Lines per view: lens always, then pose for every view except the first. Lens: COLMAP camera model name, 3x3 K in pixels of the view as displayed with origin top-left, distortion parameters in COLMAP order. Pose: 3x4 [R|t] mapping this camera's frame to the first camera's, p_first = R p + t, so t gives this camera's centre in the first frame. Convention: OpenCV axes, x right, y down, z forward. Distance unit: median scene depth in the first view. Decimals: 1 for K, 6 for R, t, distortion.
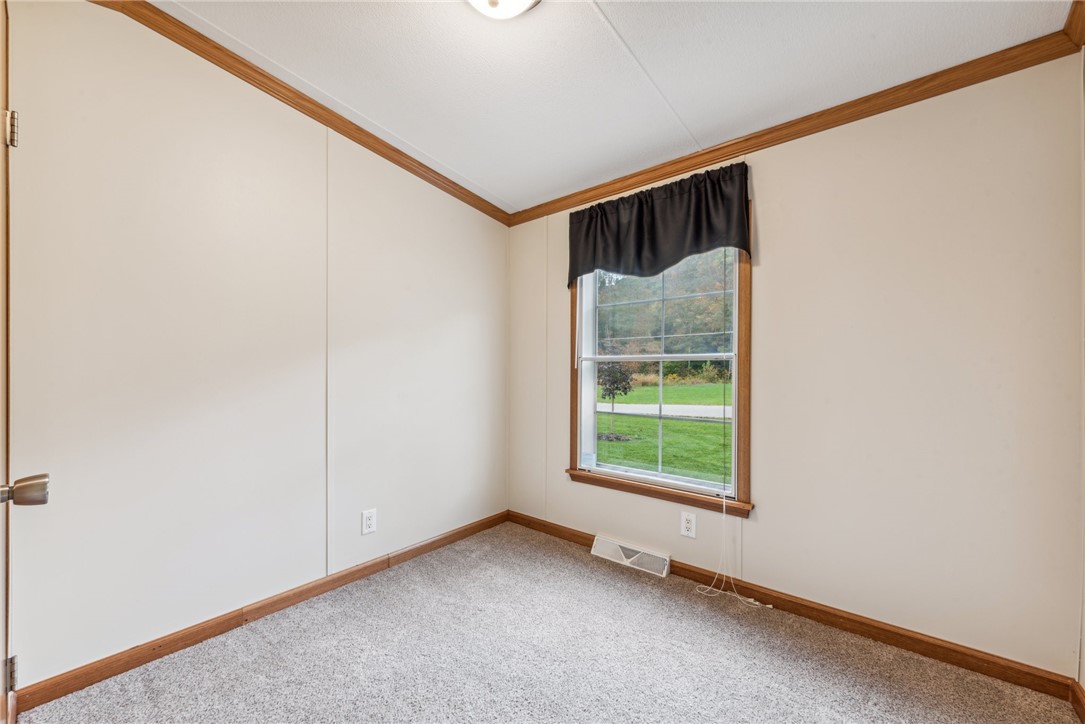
lens RADIAL K [[429.5, 0, 522.0], [0, 429.5, 363.0], [0, 0, 1]] dist [0.007018, -0.001577]
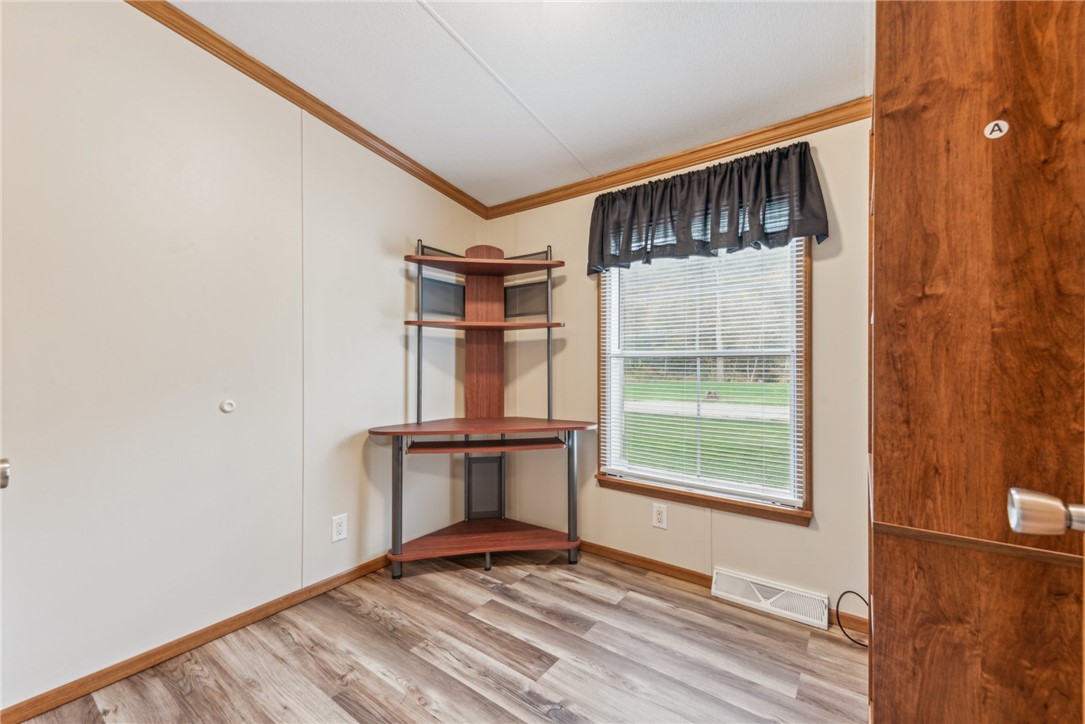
lens RADIAL K [[429.5, 0, 543.5], [0, 429.5, 363.1], [0, 0, 1]] dist [0.007018, -0.001577]
pose [[0.993502, 0.000436, 0.113811, -0.108497], [-0.001362, 0.999967, 0.008059, 0.001326], [-0.113803, -0.008162, 0.993470, 0.099864]]
